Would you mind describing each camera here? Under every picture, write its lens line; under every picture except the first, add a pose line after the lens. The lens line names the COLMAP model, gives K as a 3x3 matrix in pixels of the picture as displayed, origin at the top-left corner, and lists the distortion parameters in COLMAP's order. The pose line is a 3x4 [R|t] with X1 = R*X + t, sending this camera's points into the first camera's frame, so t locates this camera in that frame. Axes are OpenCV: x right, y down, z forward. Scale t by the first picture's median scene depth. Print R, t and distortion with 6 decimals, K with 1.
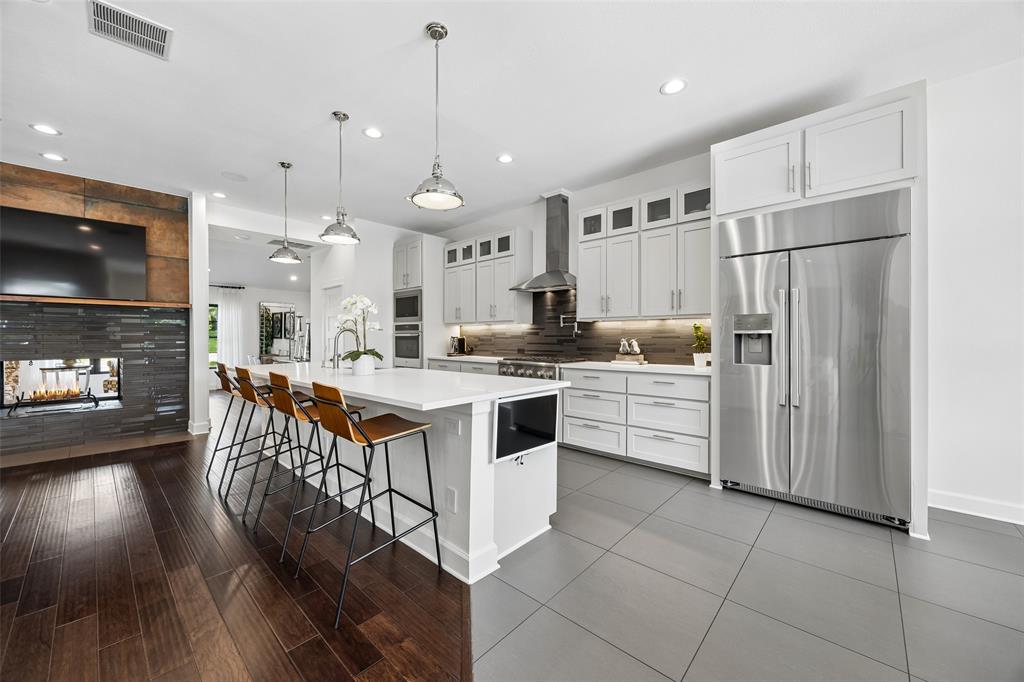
lens RADIAL K [[393.5, 0, 512.1], [0, 393.5, 337.3], [0, 0, 1]] dist [0.000791, -0.001434]
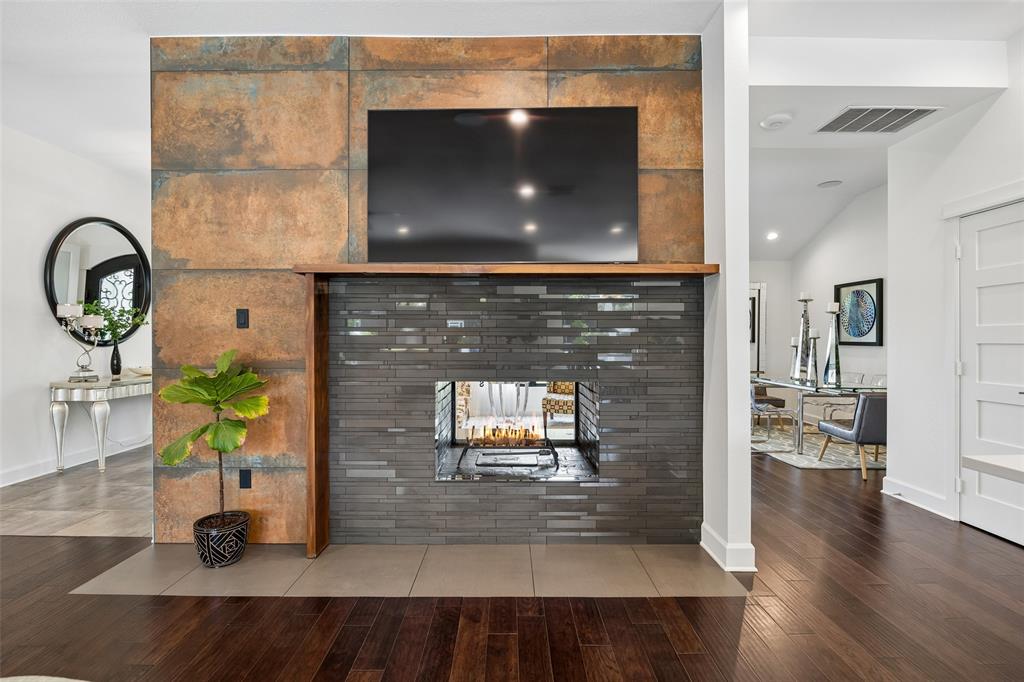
lens RADIAL K [[477.8, 0, 507.6], [0, 477.8, 337.6], [0, 0, 1]] dist [-0.012870, 0.000042]
pose [[0.678261, 0.000668, -0.734821, -0.580861], [-0.001903, 0.999998, -0.000847, -0.002156], [0.734819, 0.001973, 0.678261, 0.468522]]
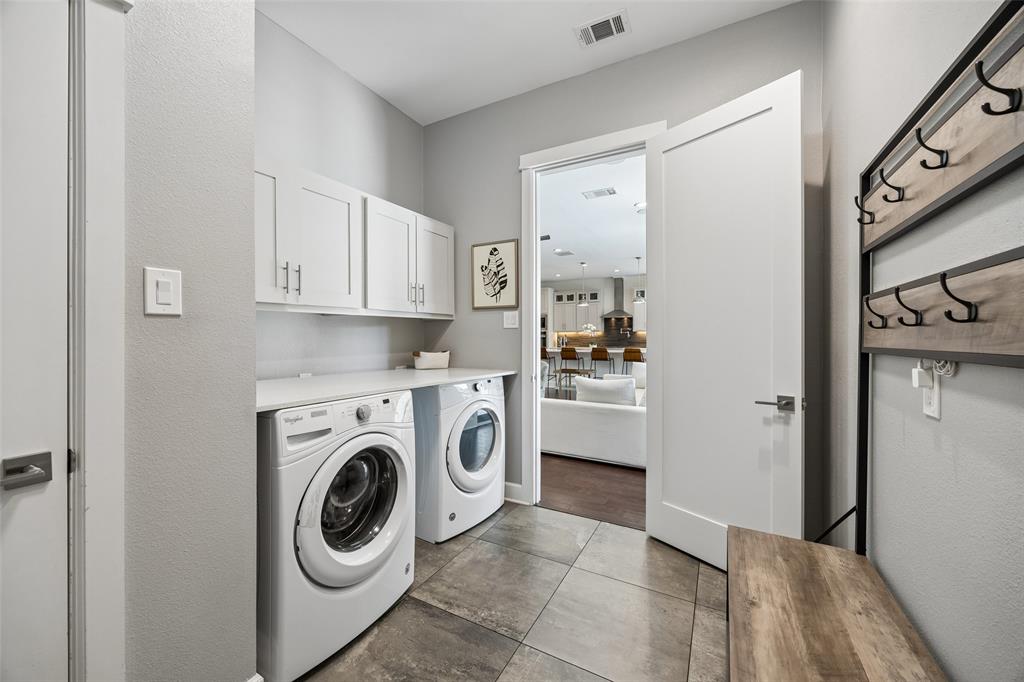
lens RADIAL K [[393.5, 0, 515.3], [0, 393.5, 340.3], [0, 0, 1]] dist [0.000791, -0.001434]
pose [[0.966700, -0.000213, 0.255912, -1.075949], [-0.000725, 0.999993, 0.003570, 0.005655], [-0.255911, -0.003637, 0.966693, -1.102792]]
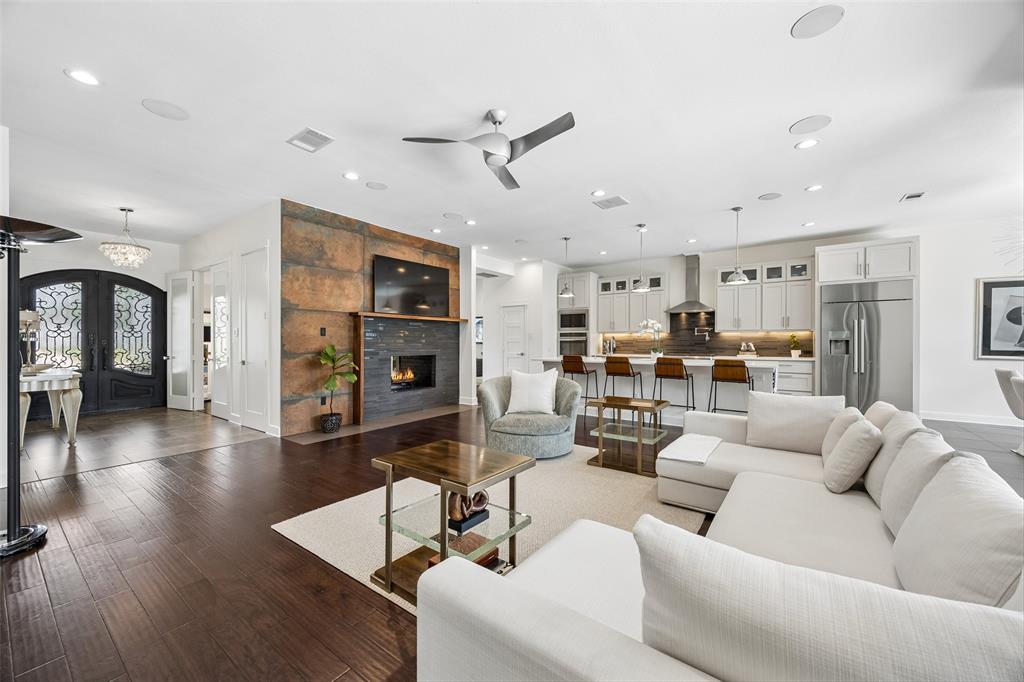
lens RADIAL K [[393.5, 0, 511.4], [0, 393.5, 343.1], [0, 0, 1]] dist [0.000791, -0.001434]
pose [[0.992089, 0.000728, 0.125537, -0.830264], [-0.001045, 0.999996, 0.002462, 0.003119], [-0.125535, -0.002574, 0.992086, -0.521161]]
